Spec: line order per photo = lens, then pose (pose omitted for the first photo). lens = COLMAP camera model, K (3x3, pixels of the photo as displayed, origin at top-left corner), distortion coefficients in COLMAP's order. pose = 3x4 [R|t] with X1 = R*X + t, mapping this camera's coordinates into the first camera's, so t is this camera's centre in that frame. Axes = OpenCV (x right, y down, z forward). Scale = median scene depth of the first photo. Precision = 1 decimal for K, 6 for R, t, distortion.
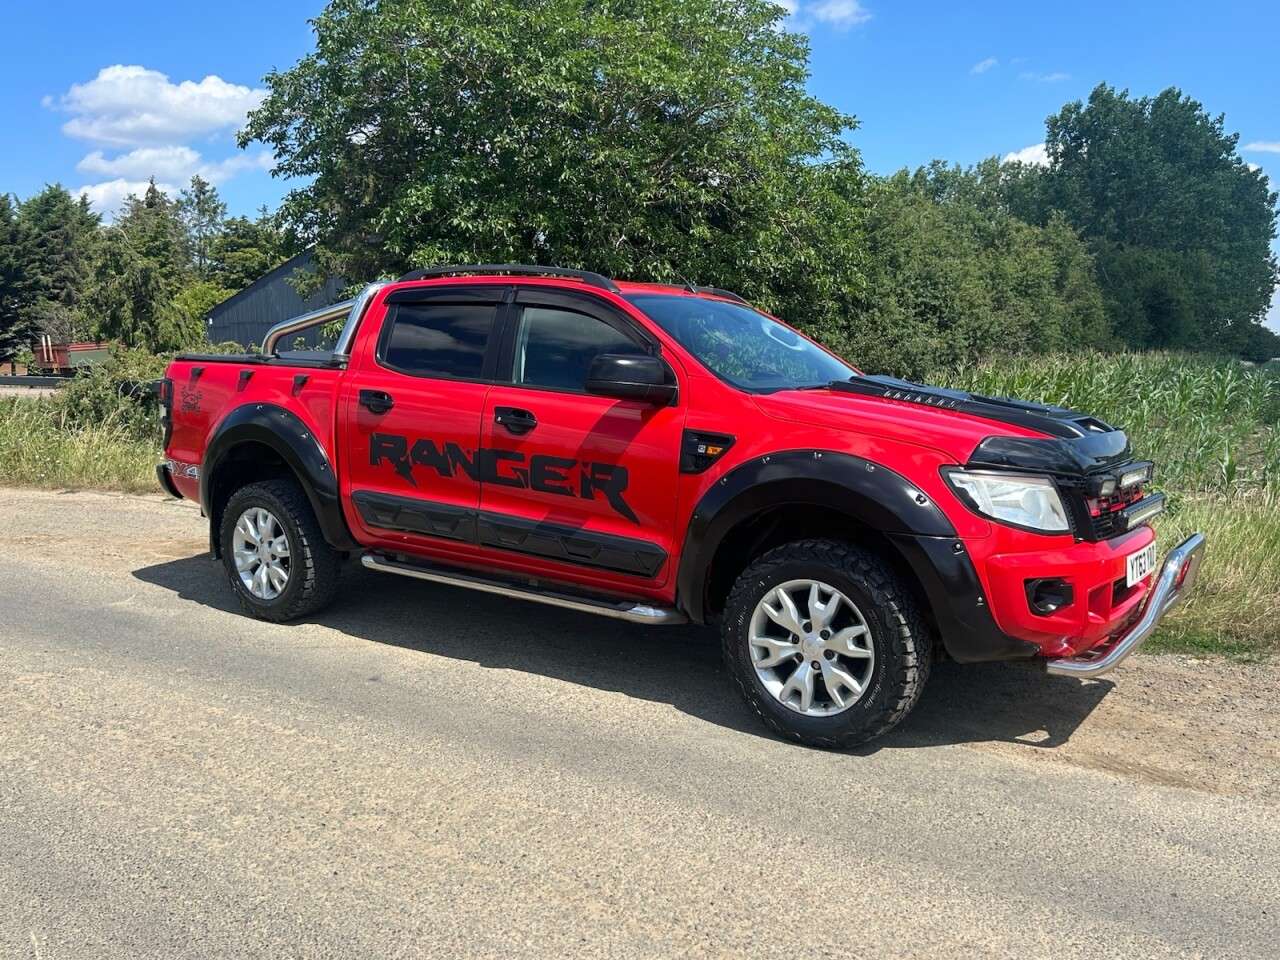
lens RADIAL K [[1057.6, 0, 651.7], [0, 1057.6, 487.6], [0, 0, 1]] dist [0.046957, -0.051576]
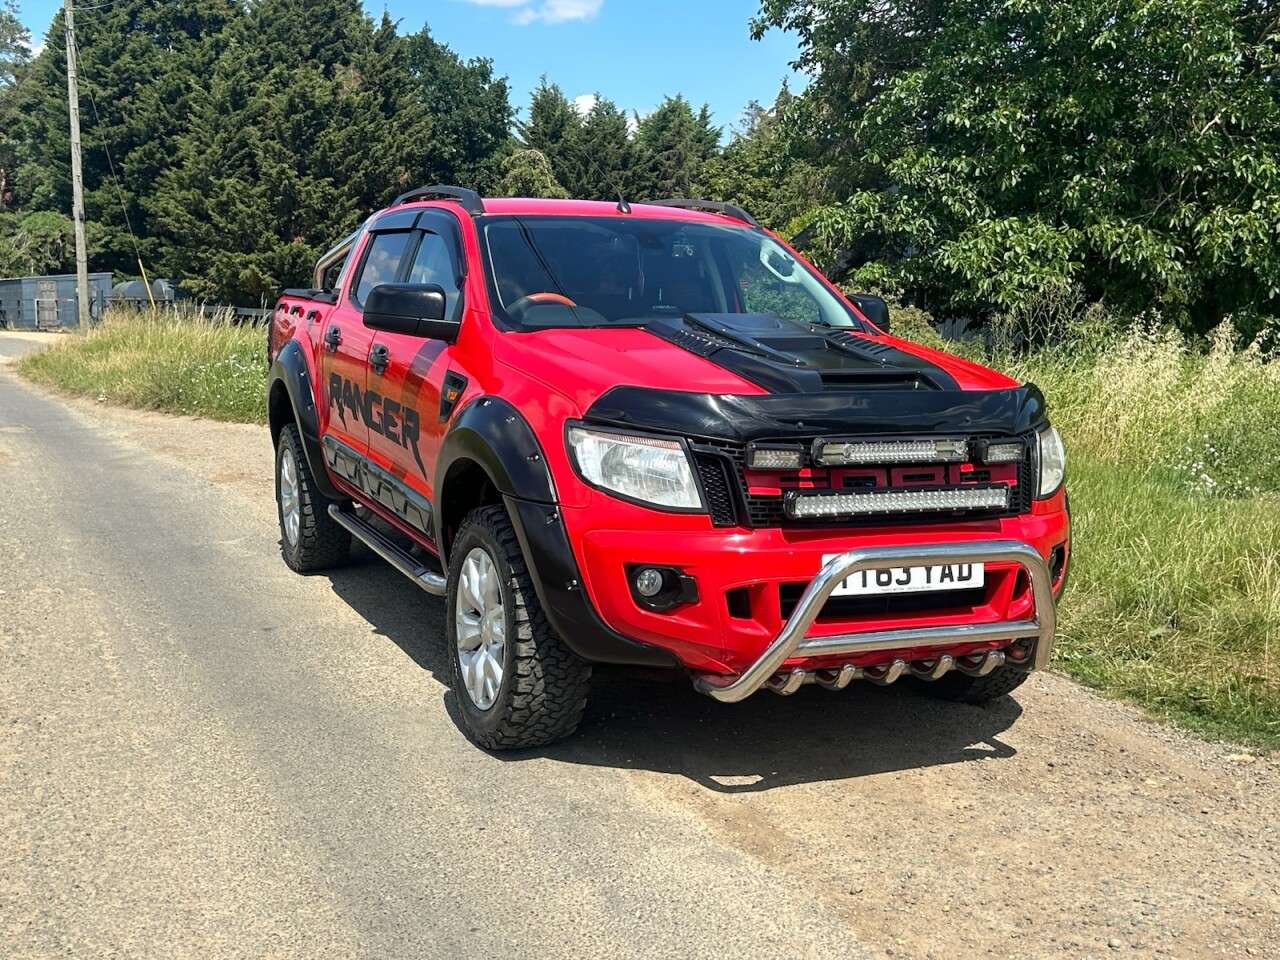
lens RADIAL K [[1459.8, 0, 658.4], [0, 1459.8, 464.1], [0, 0, 1]] dist [0.041960, 0.000000]
pose [[0.859109, 0.059294, -0.508347, 0.223497], [-0.064854, 0.997872, 0.006788, 0.000624], [0.507668, 0.027137, 0.861126, 0.015227]]
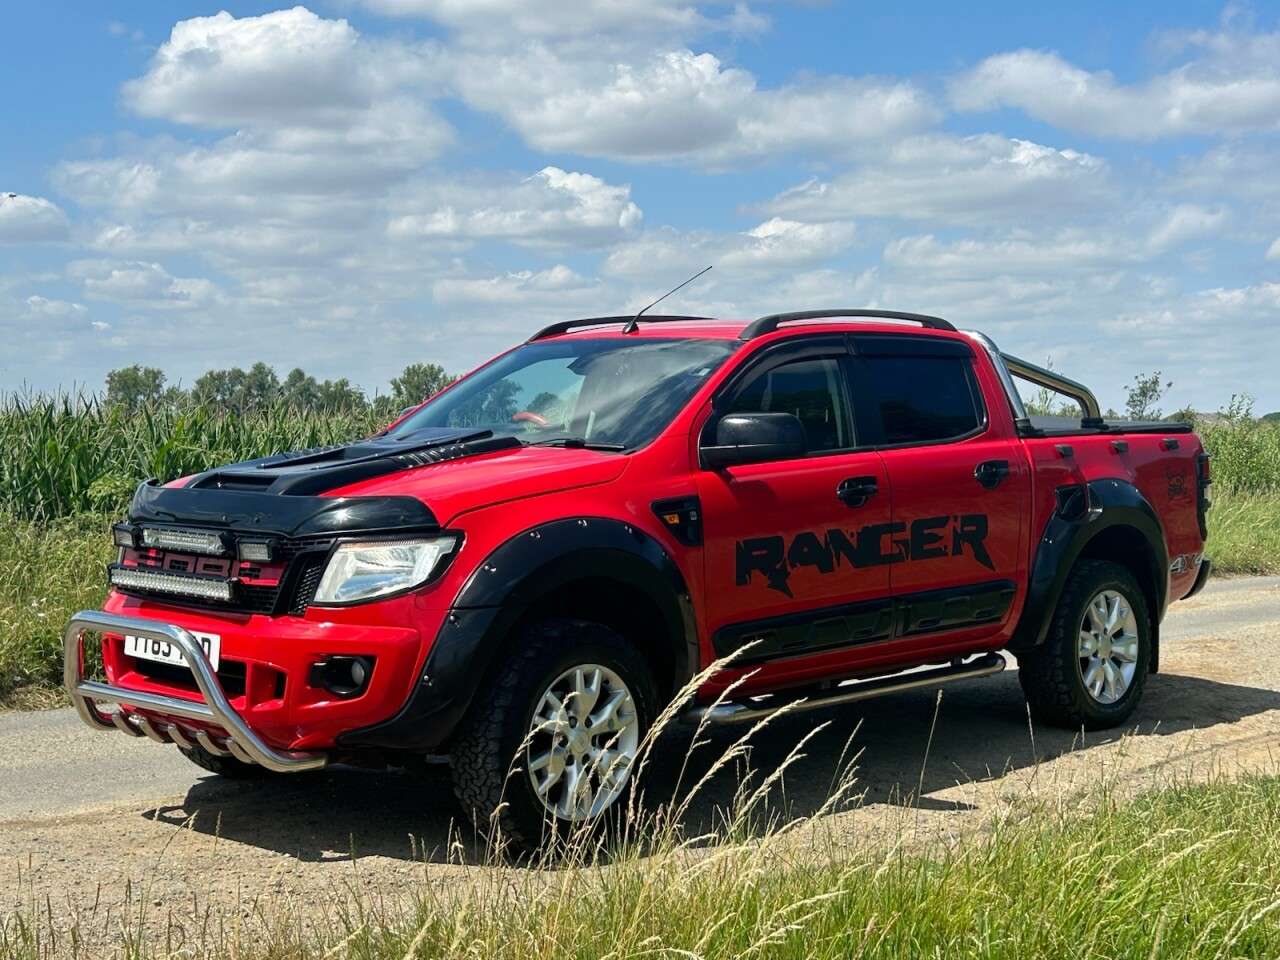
lens RADIAL K [[1882.6, 0, 639.6], [0, 1882.6, 479.7], [0, 0, 1]] dist [0.137526, 0.000000]
pose [[-0.161519, 0.018737, -0.986692, 0.507327], [-0.130042, 0.990697, 0.040101, -0.044602], [0.978264, 0.134788, -0.157580, 0.429245]]
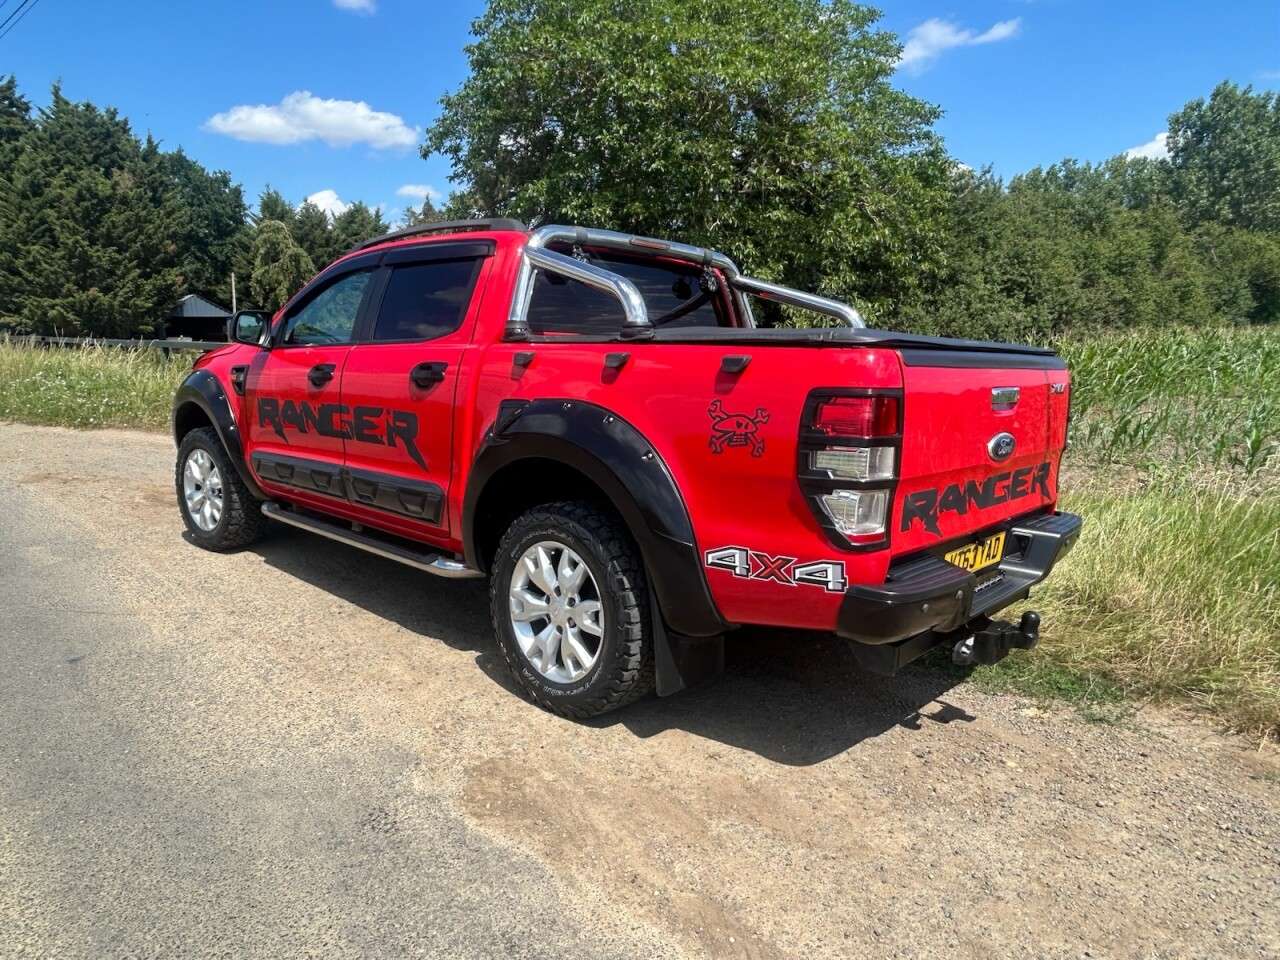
lens RADIAL K [[833.1, 0, 646.1], [0, 833.1, 486.6], [0, 0, 1]] dist [-0.009850, 0.004634]
pose [[0.979835, 0.038076, -0.196148, 0.119607], [-0.025799, 0.997566, 0.064773, -0.010622], [0.198137, -0.058406, 0.978433, 0.126390]]
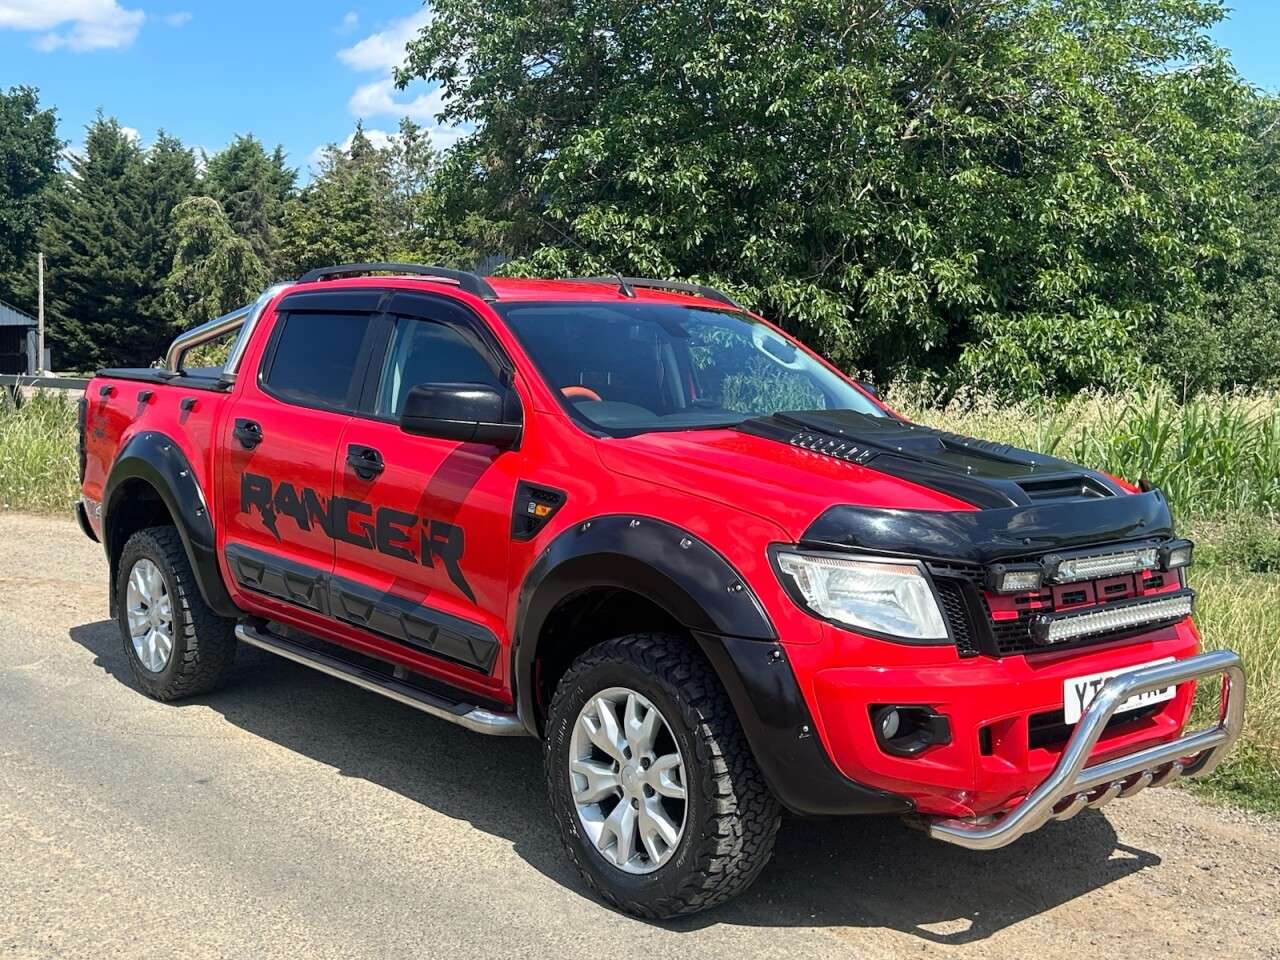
lens RADIAL K [[1459.8, 0, 655.6], [0, 1459.8, 473.6], [0, 0, 1]] dist [0.041960, 0.000000]
pose [[0.970431, 0.018377, -0.240677, 0.107547], [-0.026281, 0.999214, -0.029674, -0.009011], [0.239942, 0.035122, 0.970152, -0.001176]]
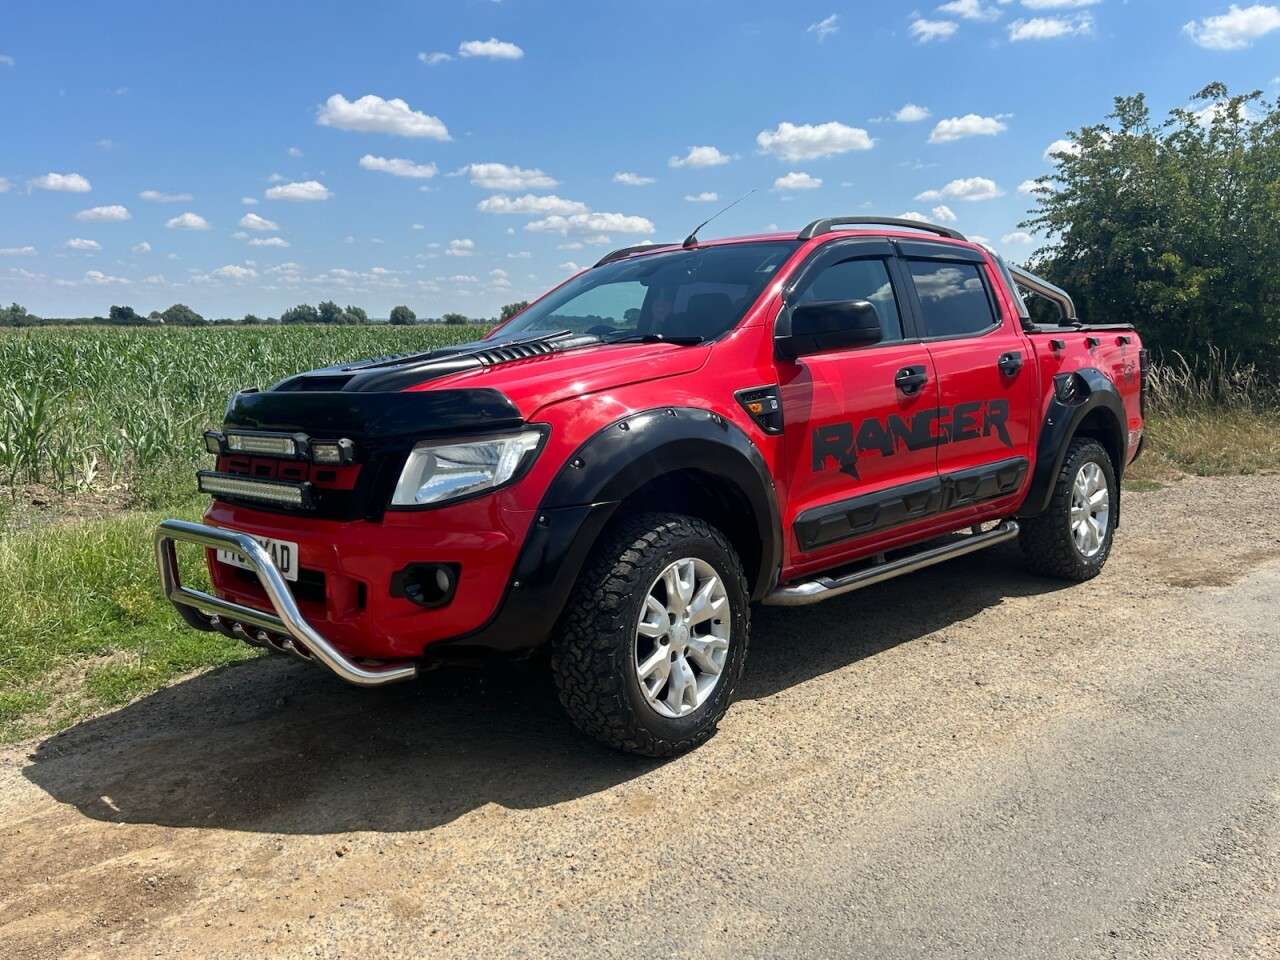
lens RADIAL K [[1057.6, 0, 633.6], [0, 1057.6, 483.0], [0, 0, 1]] dist [0.046957, -0.051576]
pose [[-0.169838, 0.092280, -0.981142, 0.327387], [-0.094525, 0.989490, 0.109428, -0.026376], [0.980928, 0.111328, -0.159330, 0.383360]]
